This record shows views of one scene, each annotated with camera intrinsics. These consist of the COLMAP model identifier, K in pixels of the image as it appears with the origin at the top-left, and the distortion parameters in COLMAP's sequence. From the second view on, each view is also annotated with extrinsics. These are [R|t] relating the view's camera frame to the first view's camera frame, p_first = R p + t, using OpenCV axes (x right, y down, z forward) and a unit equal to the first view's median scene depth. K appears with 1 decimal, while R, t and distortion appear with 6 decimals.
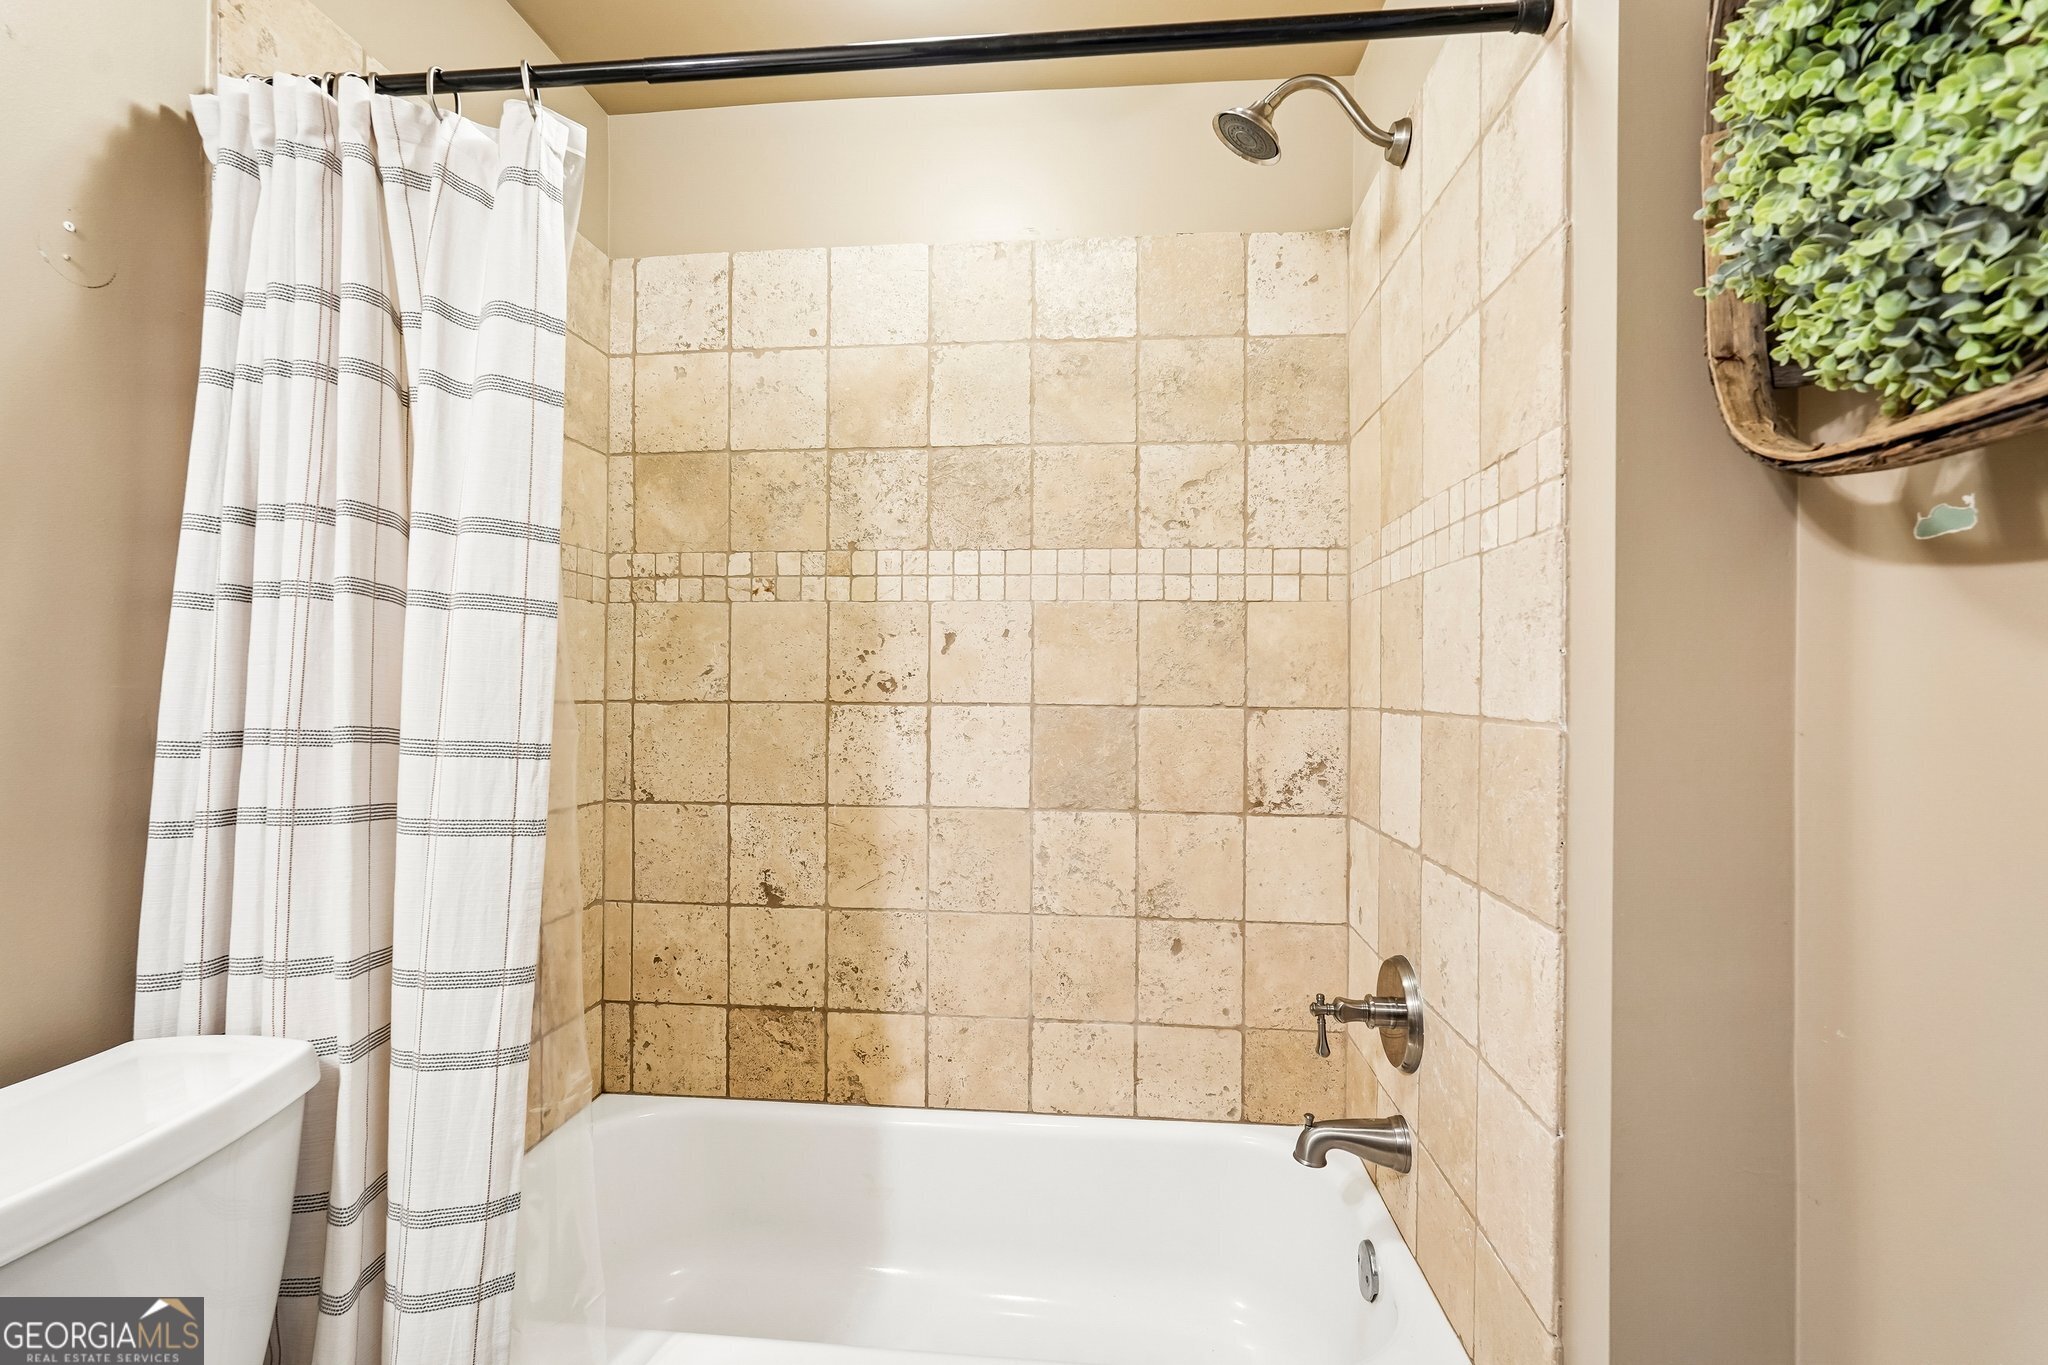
lens RADIAL K [[925.3, 0, 1038.2], [0, 925.3, 683.0], [0, 0, 1]] dist [-0.014169, 0.008682]
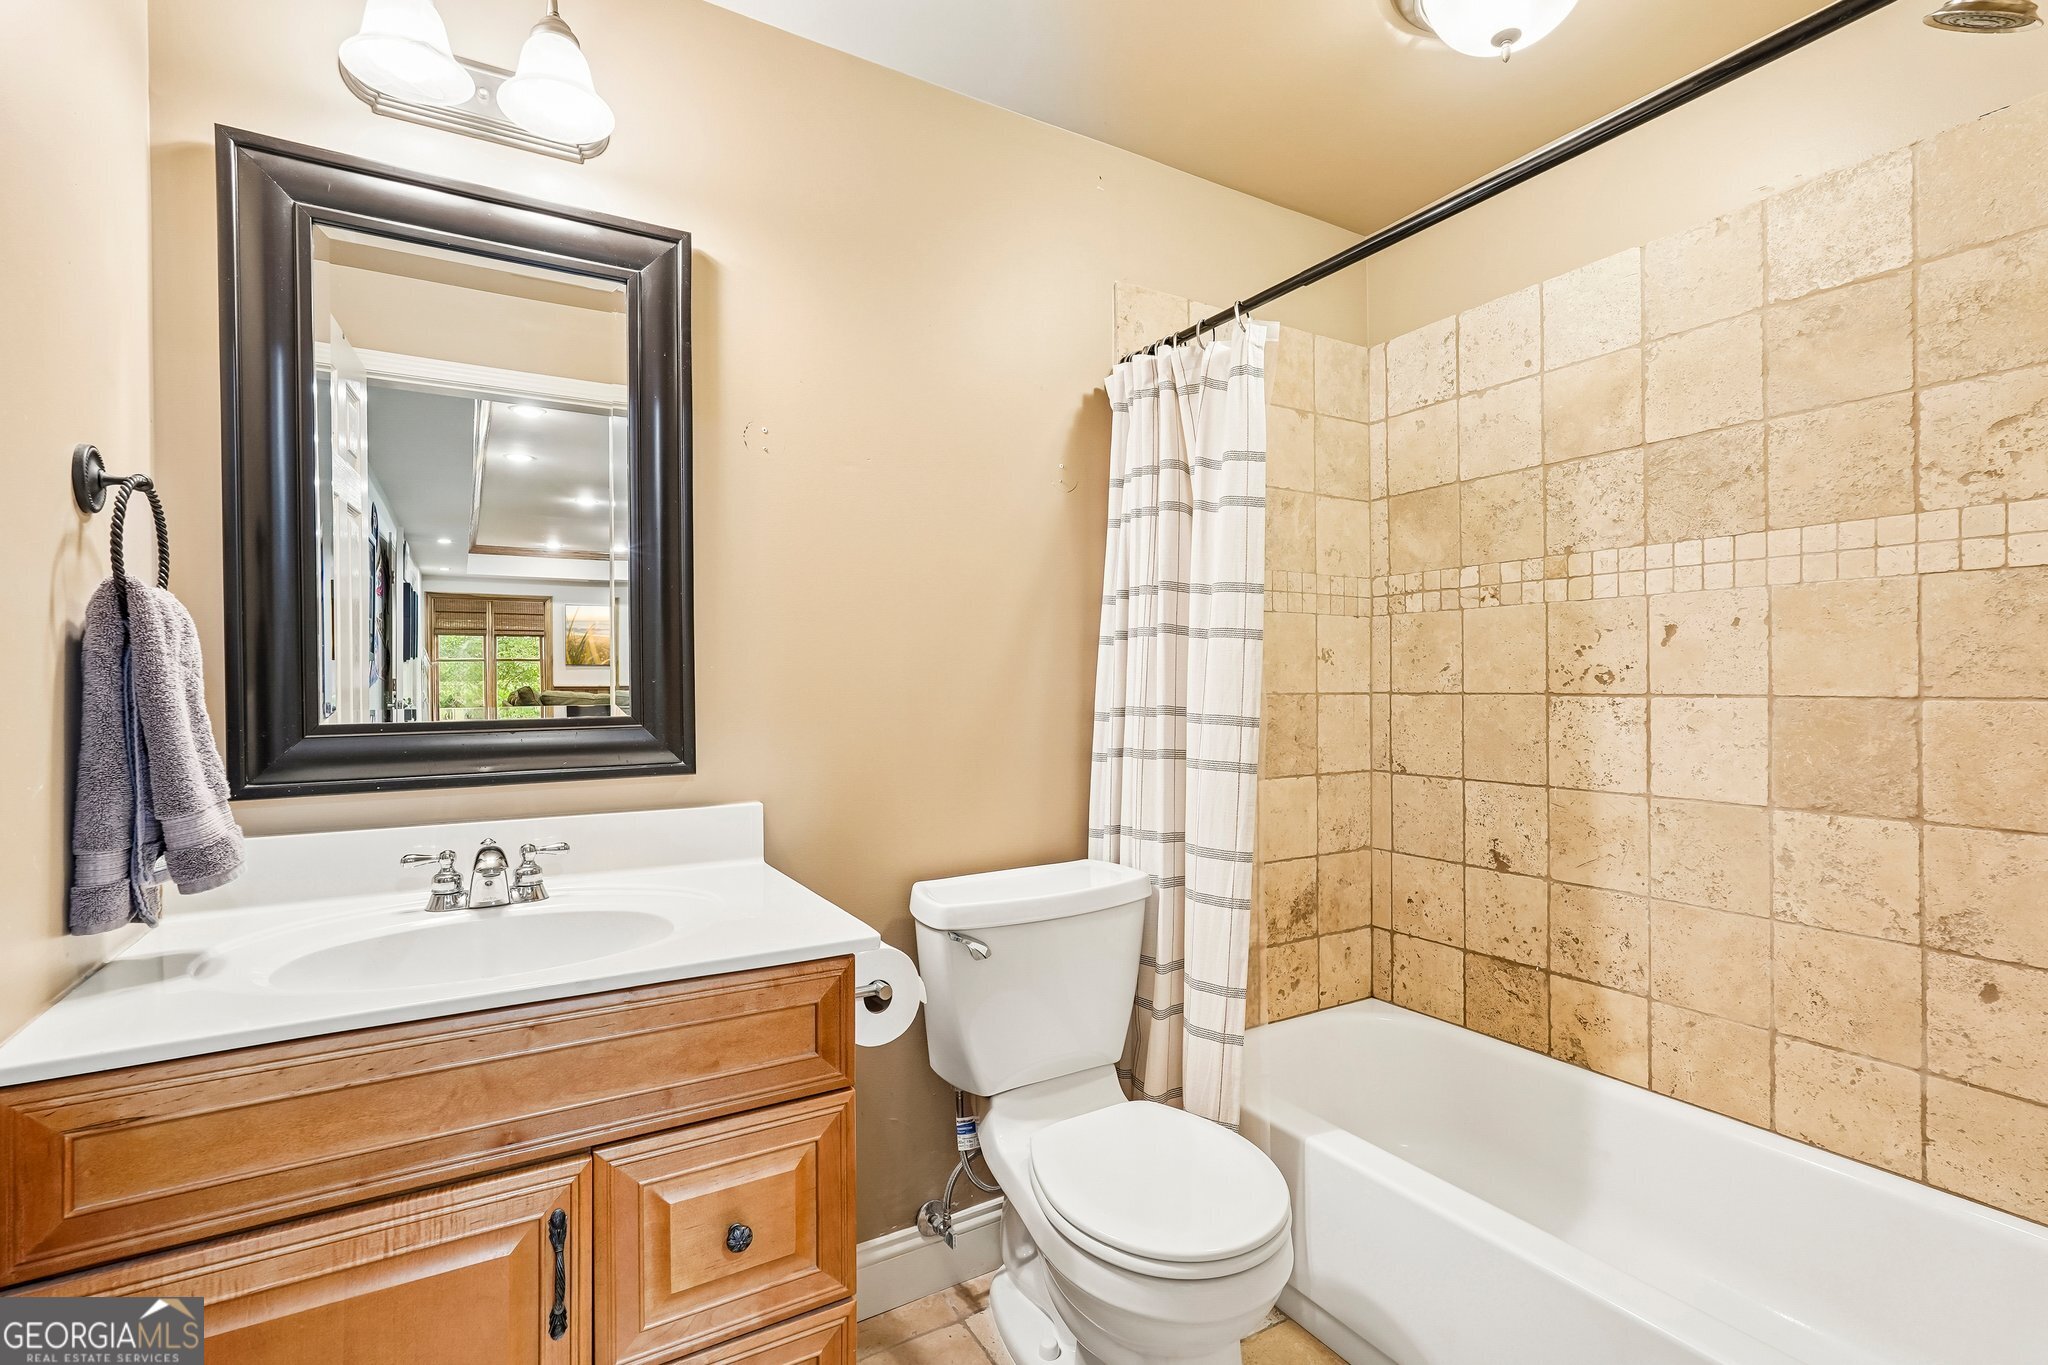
lens RADIAL K [[925.3, 0, 1018.7], [0, 925.3, 683.1], [0, 0, 1]] dist [-0.014169, 0.008682]
pose [[0.590373, -0.009499, -0.807075, 0.299317], [0.013962, 0.999901, -0.001556, 0.000867], [0.807010, -0.010350, 0.590447, -0.166699]]
